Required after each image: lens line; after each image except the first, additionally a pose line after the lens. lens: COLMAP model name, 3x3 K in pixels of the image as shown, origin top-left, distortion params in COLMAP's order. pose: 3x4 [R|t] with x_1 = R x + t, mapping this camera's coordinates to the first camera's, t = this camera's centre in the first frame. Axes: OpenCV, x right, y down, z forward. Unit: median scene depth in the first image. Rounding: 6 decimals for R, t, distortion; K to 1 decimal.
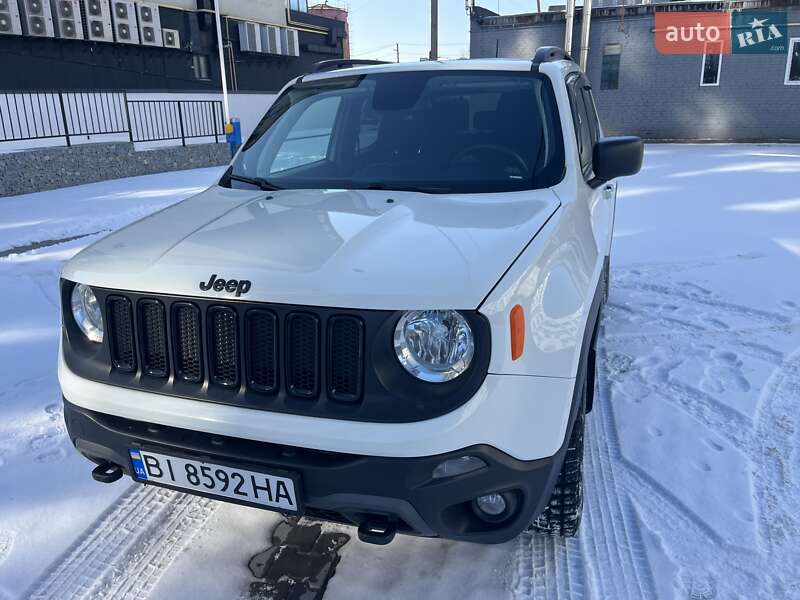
lens RADIAL K [[606.9, 0, 405.3], [0, 606.9, 291.7], [0, 0, 1]] dist [0.076359, -0.105979]
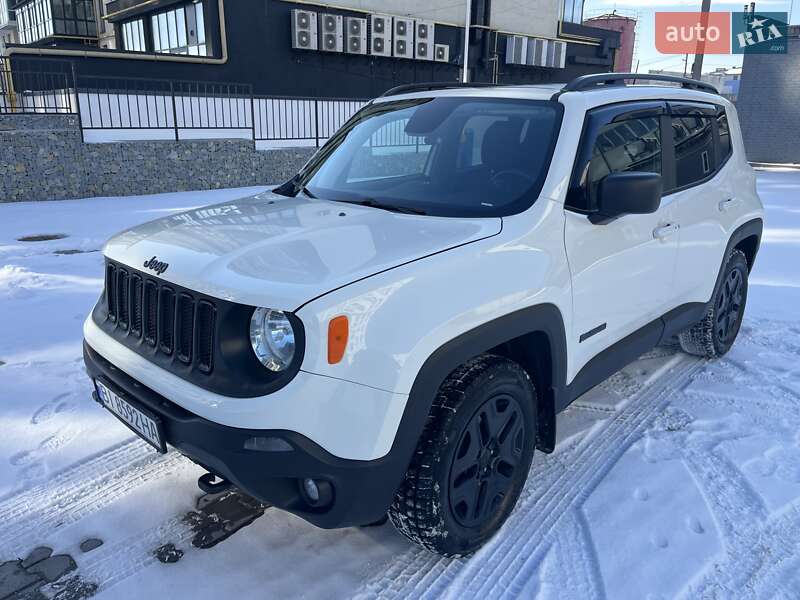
lens RADIAL K [[606.9, 0, 405.3], [0, 606.9, 291.7], [0, 0, 1]] dist [0.076359, -0.105979]
pose [[0.910140, 0.145240, -0.388009, 0.593143], [-0.151219, 0.988382, 0.015263, -0.046856], [0.385719, 0.044782, 0.921529, 0.015006]]
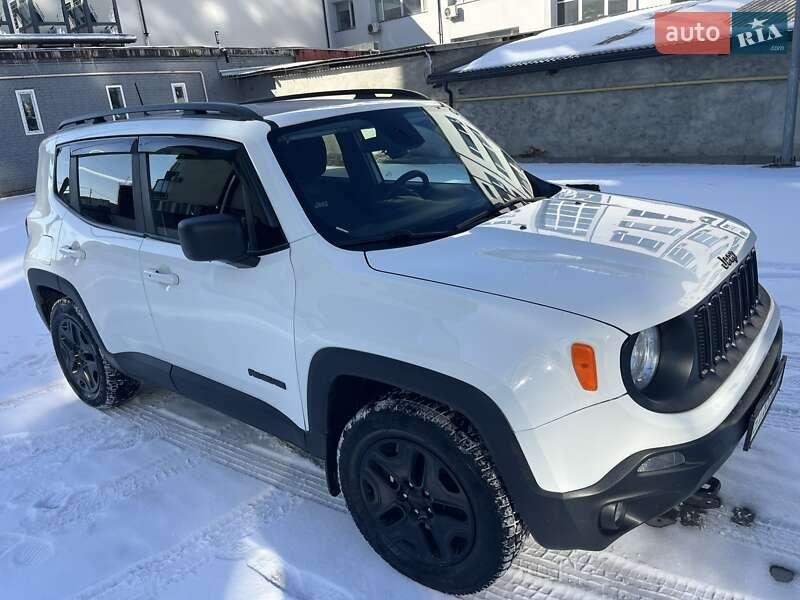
lens RADIAL K [[607.4, 0, 400.0], [0, 607.4, 300.0], [0, 0, 1]] dist [0.080242, -0.115293]
pose [[0.344418, -0.298401, 0.890131, -1.459020], [0.357476, 0.918401, 0.169560, -0.340158], [-0.868094, 0.259800, 0.422985, 0.920487]]
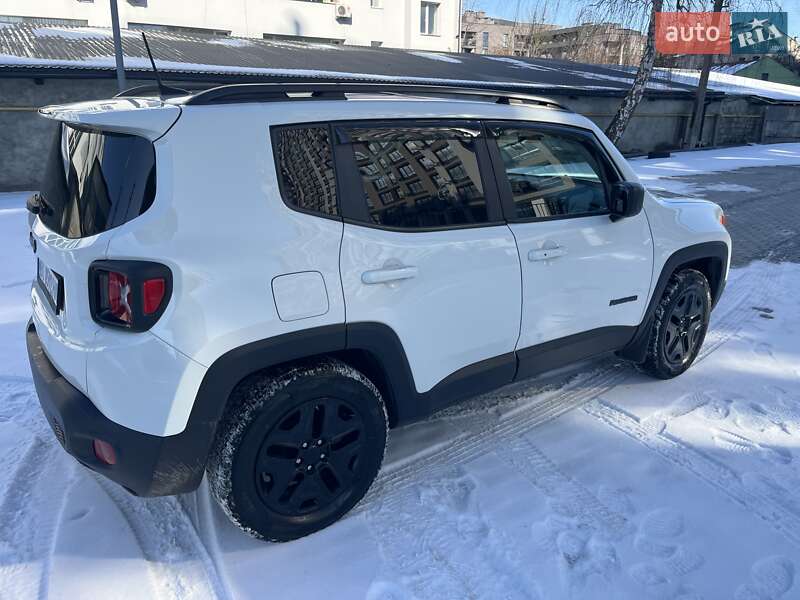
lens RADIAL K [[606.7, 0, 399.8], [0, 606.7, 293.5], [0, 0, 1]] dist [0.079381, -0.108849]
pose [[-0.831478, -0.155071, 0.533477, -0.854110], [0.168790, 0.844349, 0.508512, -1.111824], [-0.529296, 0.512862, -0.675883, 3.322450]]
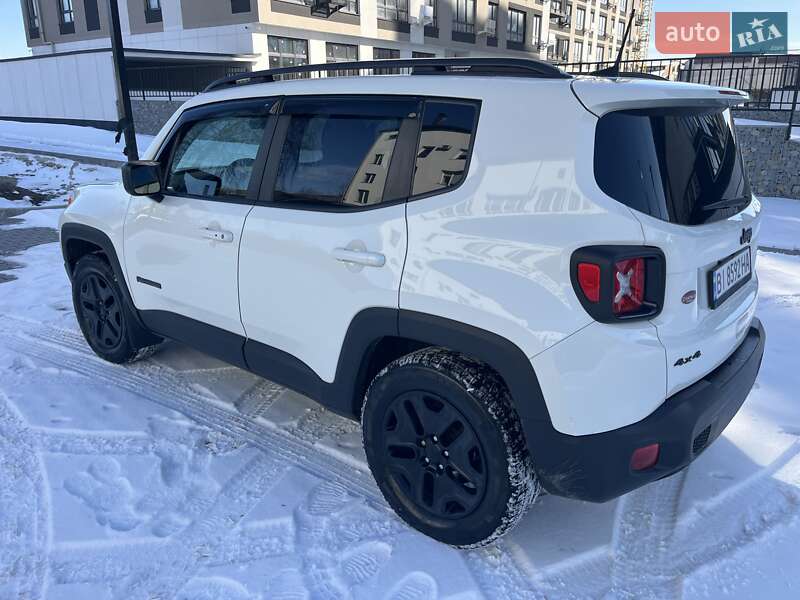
lens RADIAL K [[606.9, 0, 405.3], [0, 606.9, 291.7], [0, 0, 1]] dist [0.076359, -0.105979]
pose [[-0.350602, 0.299842, -0.887228, 1.785530], [-0.261399, 0.878380, 0.400148, -0.888507], [0.899305, 0.372213, -0.229583, 2.548156]]
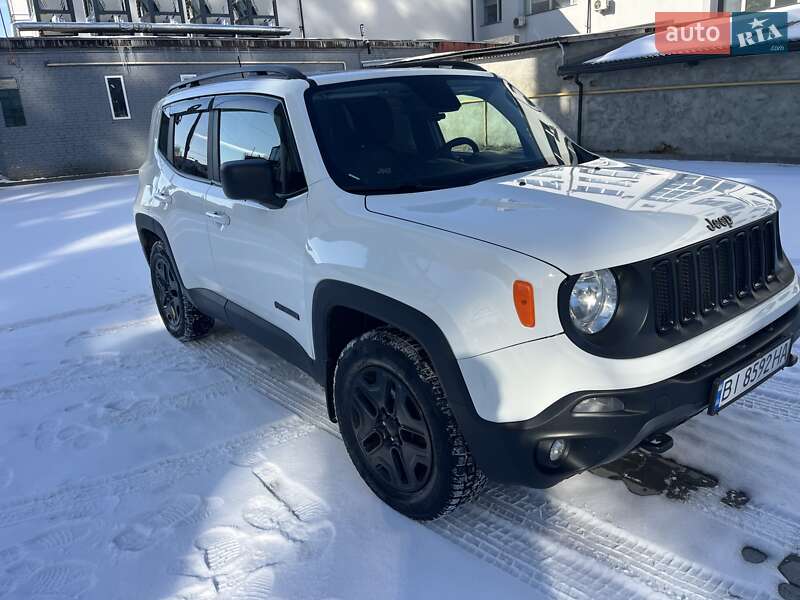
lens RADIAL K [[606.9, 0, 405.3], [0, 606.9, 291.7], [0, 0, 1]] dist [0.076359, -0.105979]
pose [[0.540658, -0.253963, 0.801993, -1.444304], [0.300560, 0.948734, 0.097810, -0.165481], [-0.785718, 0.188165, 0.589272, 0.677652]]
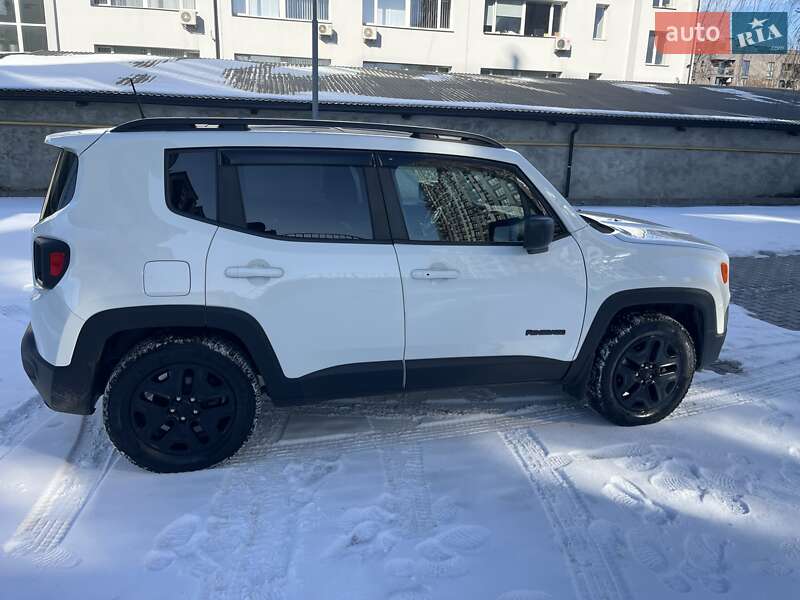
lens RADIAL K [[606.9, 0, 405.3], [0, 606.9, 291.7], [0, 0, 1]] dist [0.076359, -0.105979]
pose [[-0.570340, -0.210591, 0.793954, -1.623357], [0.223293, 0.890427, 0.396584, -0.989128], [-0.790476, 0.403473, -0.460823, 2.884636]]
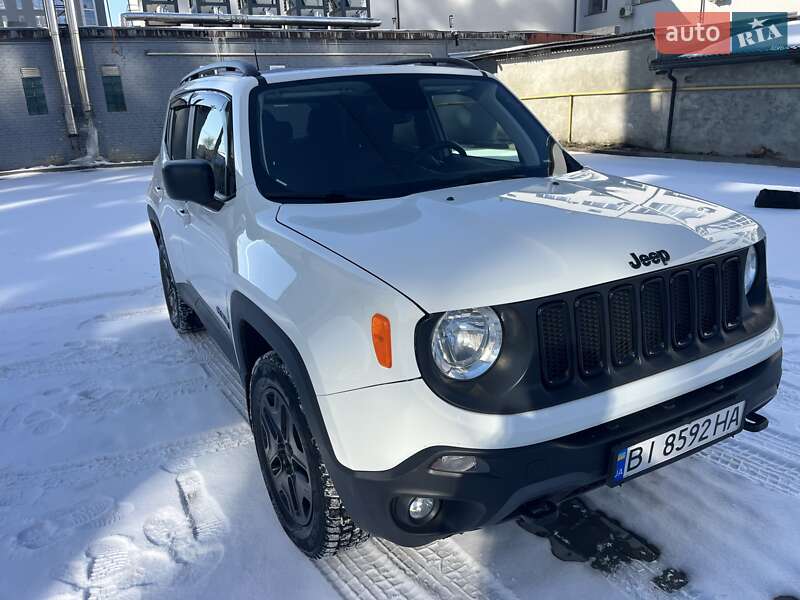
lens RADIAL K [[606.7, 0, 399.8], [0, 606.7, 293.5], [0, 0, 1]] dist [0.079381, -0.108849]
pose [[0.672702, -0.224552, 0.705017, -1.149120], [0.249139, 0.965939, 0.069938, -0.114760], [-0.696708, 0.128600, 0.705733, 0.481677]]
